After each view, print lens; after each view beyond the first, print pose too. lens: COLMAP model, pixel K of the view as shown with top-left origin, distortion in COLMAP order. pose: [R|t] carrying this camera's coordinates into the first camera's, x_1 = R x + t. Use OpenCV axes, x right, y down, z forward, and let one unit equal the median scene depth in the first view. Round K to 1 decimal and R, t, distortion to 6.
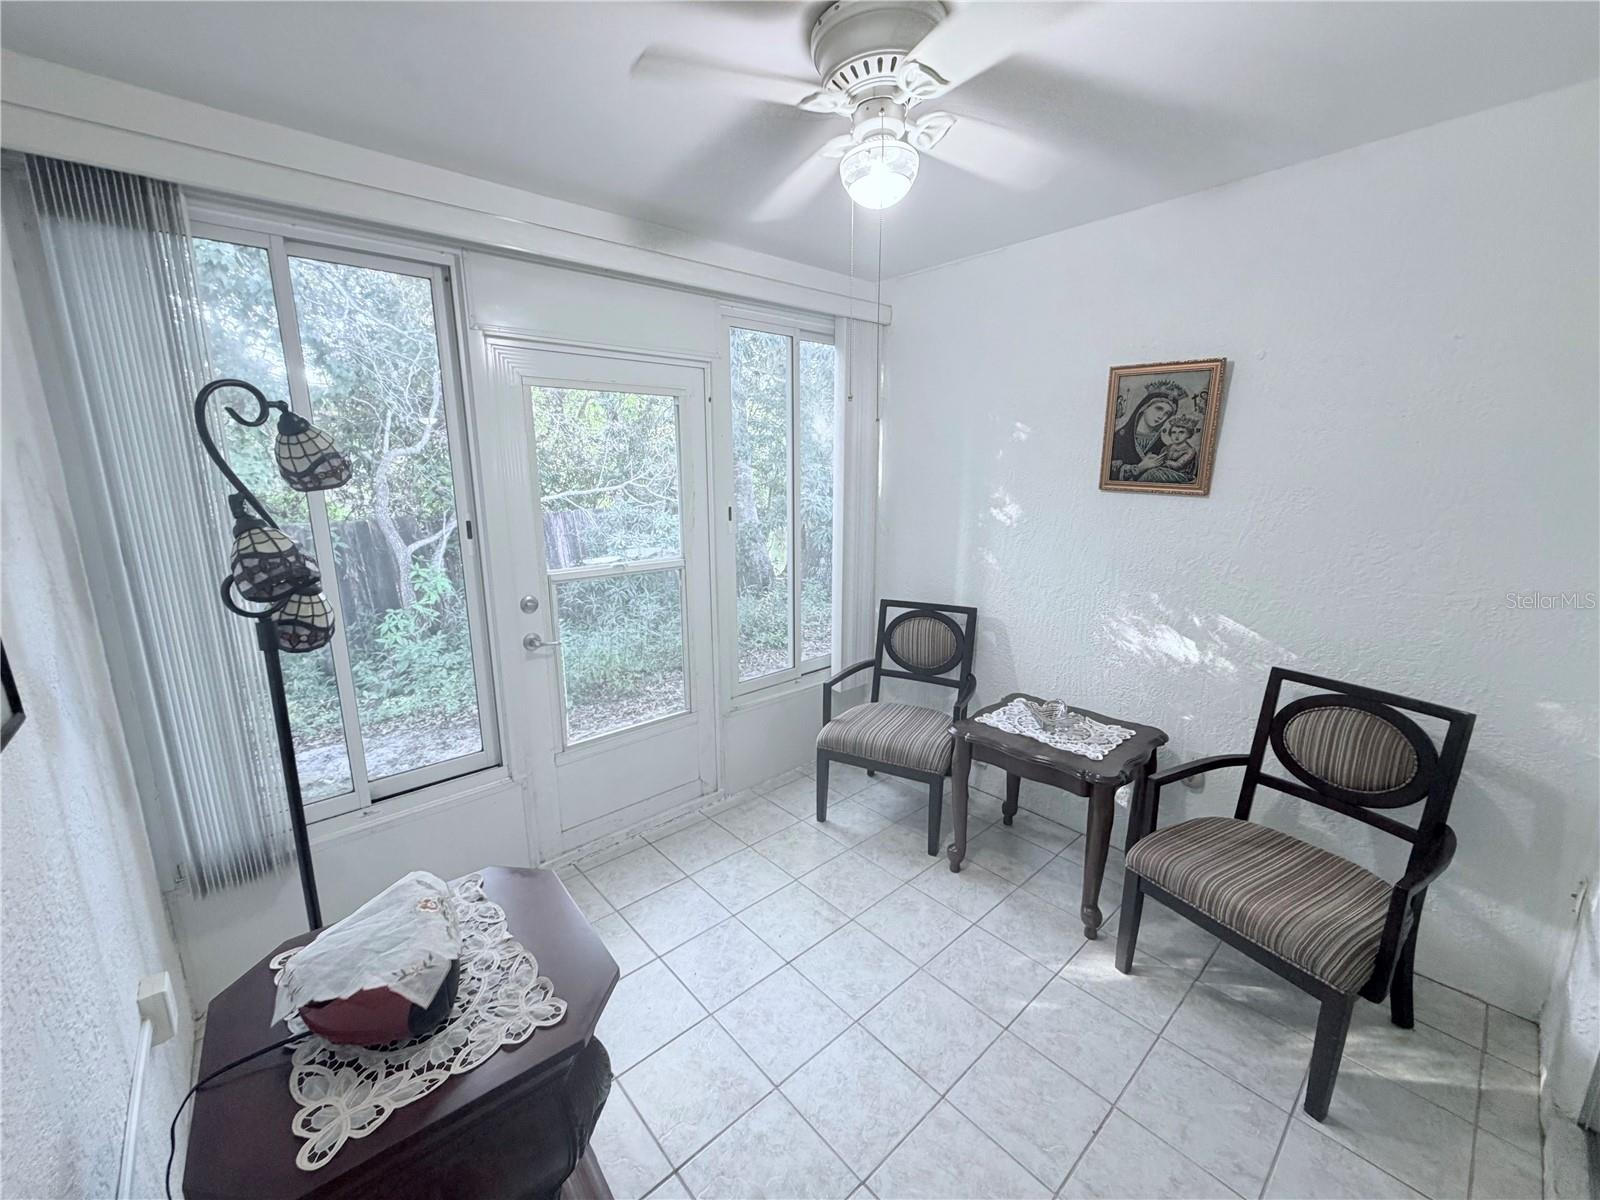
lens RADIAL K [[639.1, 0, 795.8], [0, 639.1, 596.5], [0, 0, 1]] dist [0.000806, -0.000041]
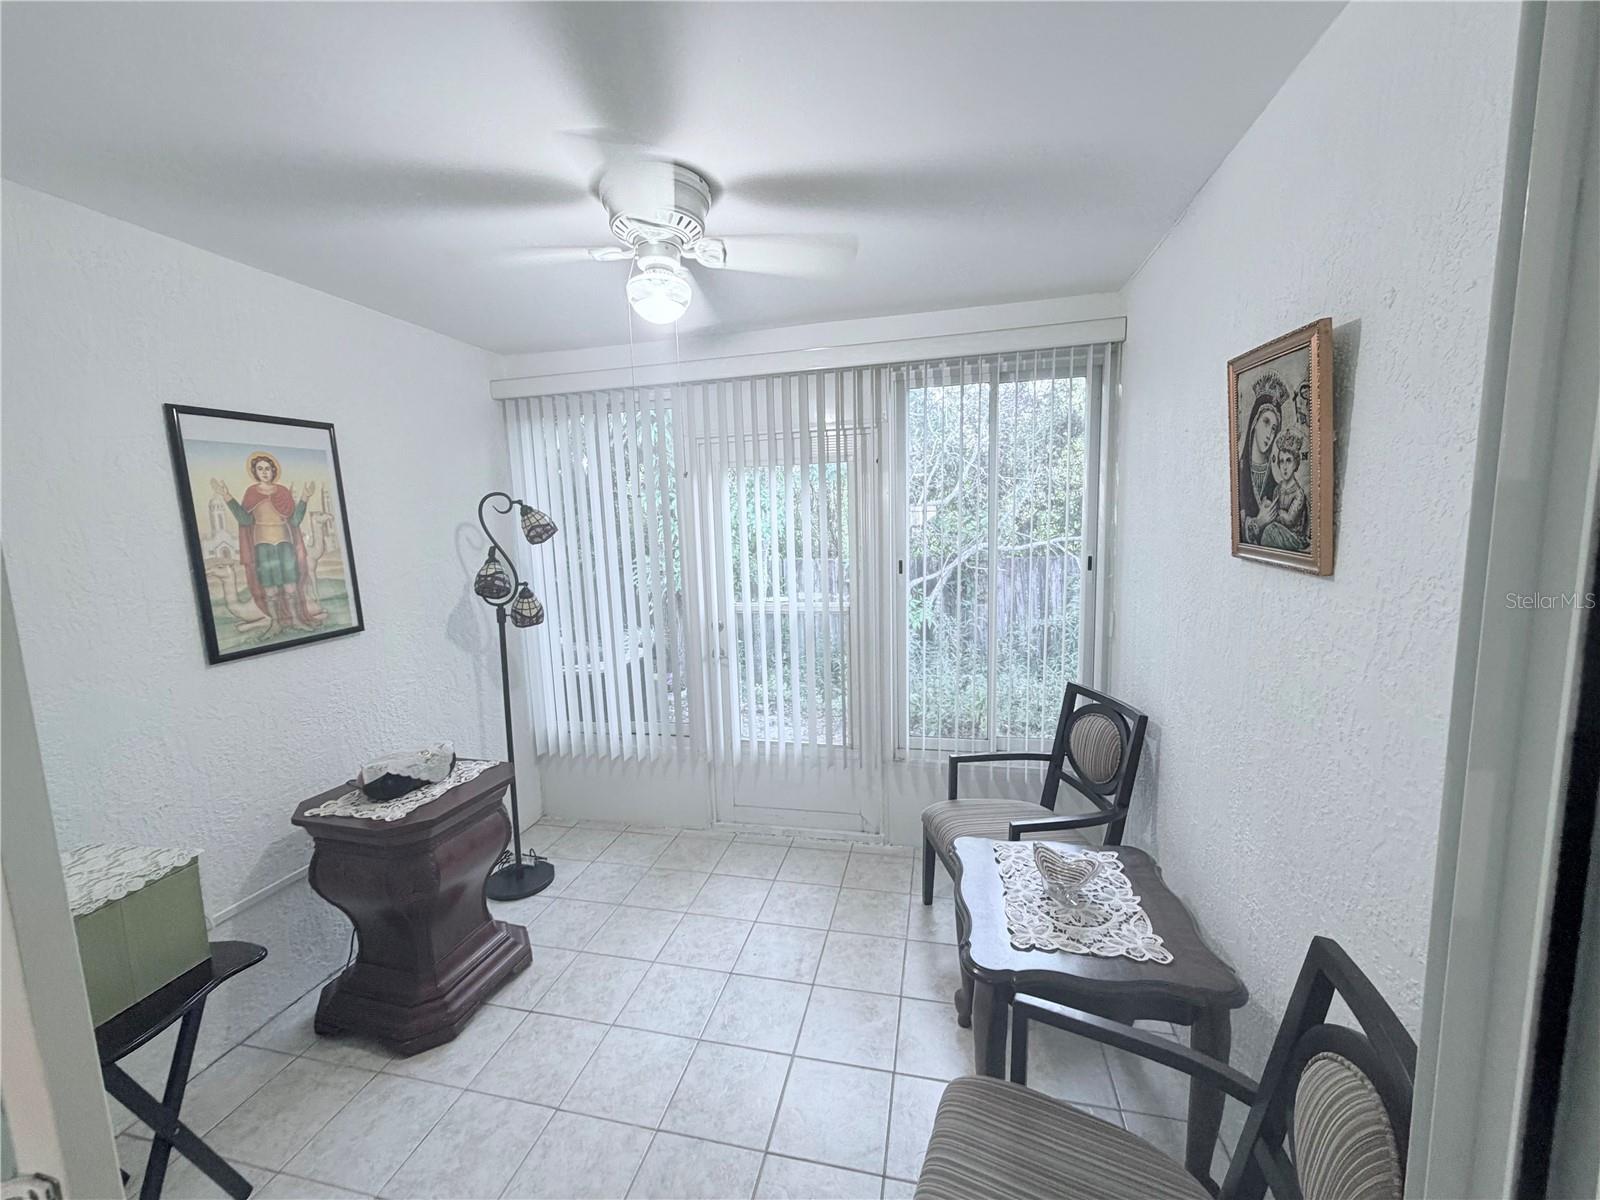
lens RADIAL K [[639.1, 0, 795.8], [0, 639.1, 596.5], [0, 0, 1]] dist [0.000806, -0.000041]
pose [[0.576612, 0.085707, -0.812511, 0.828266], [-0.136537, 0.990606, 0.007597, -0.087183], [0.805529, 0.106558, 0.582897, 0.350225]]
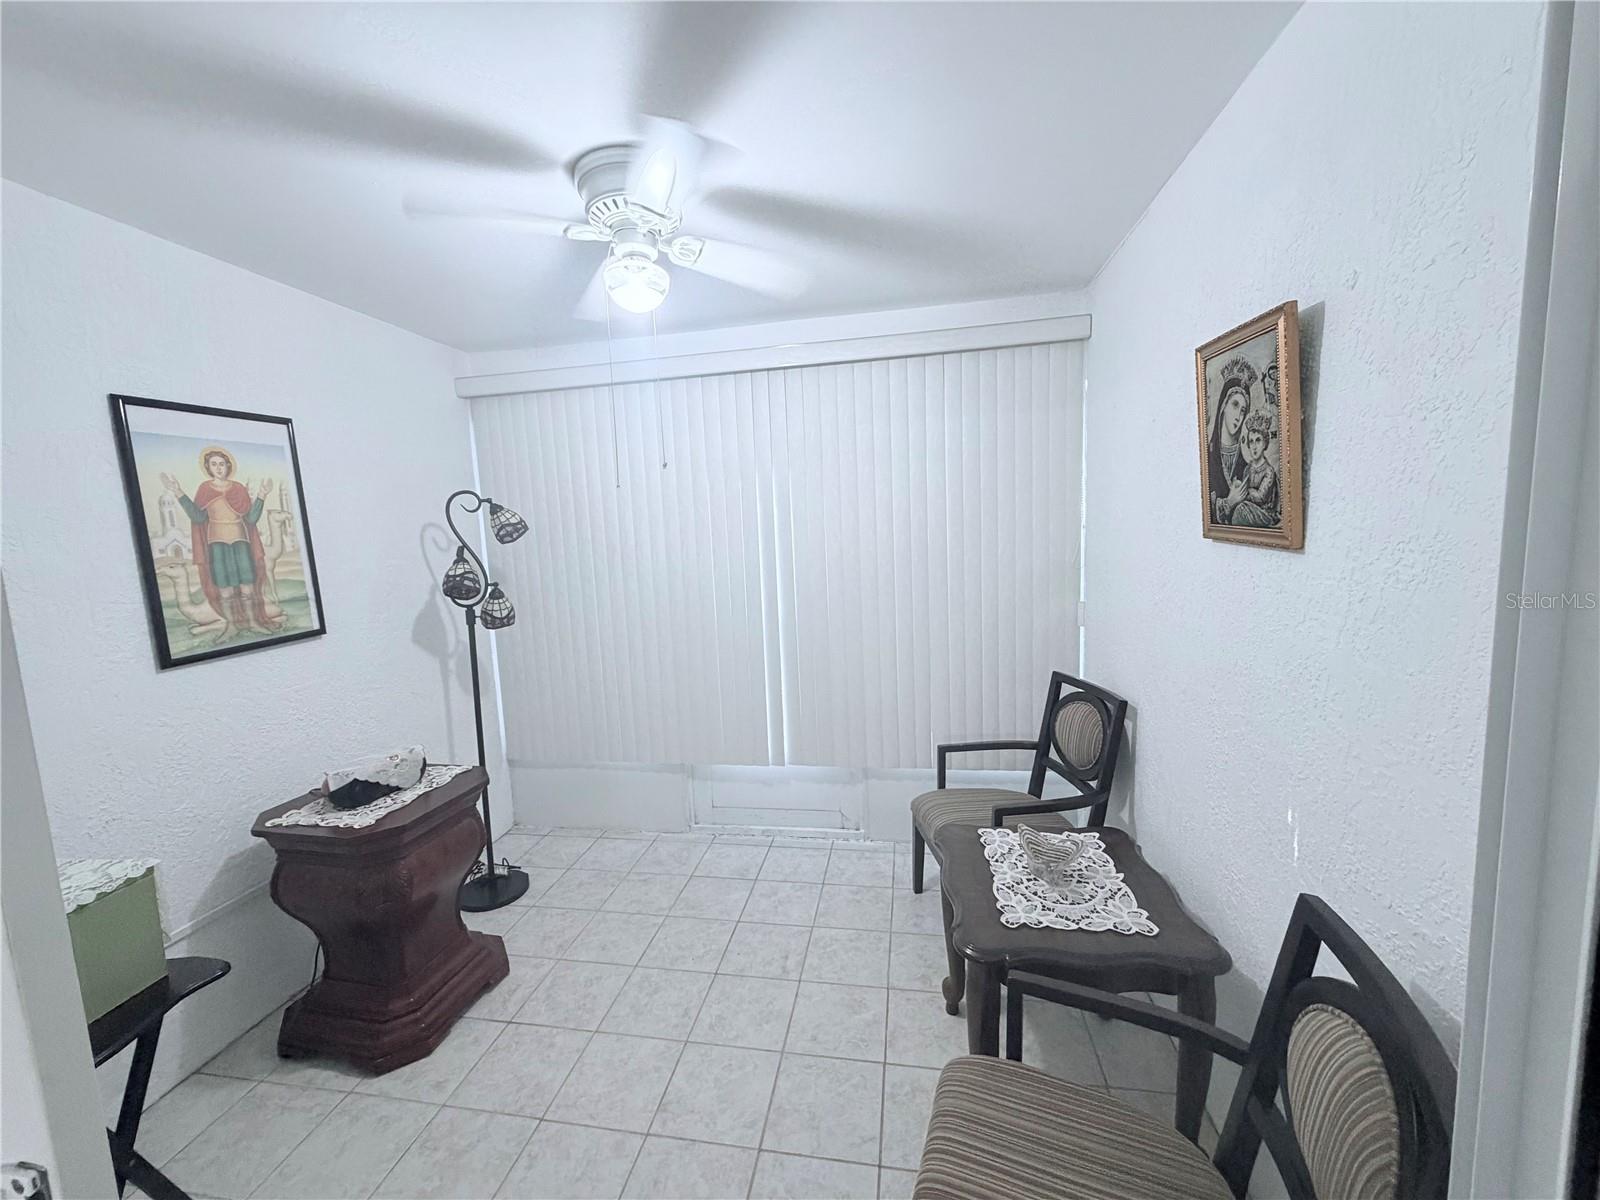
lens RADIAL K [[639.1, 0, 795.8], [0, 639.1, 596.5], [0, 0, 1]] dist [0.000806, -0.000041]
pose [[0.619129, 0.066012, -0.782510, 0.815988], [-0.119757, 0.992742, -0.011006, -0.061941], [0.776104, 0.100525, 0.622541, 0.337823]]
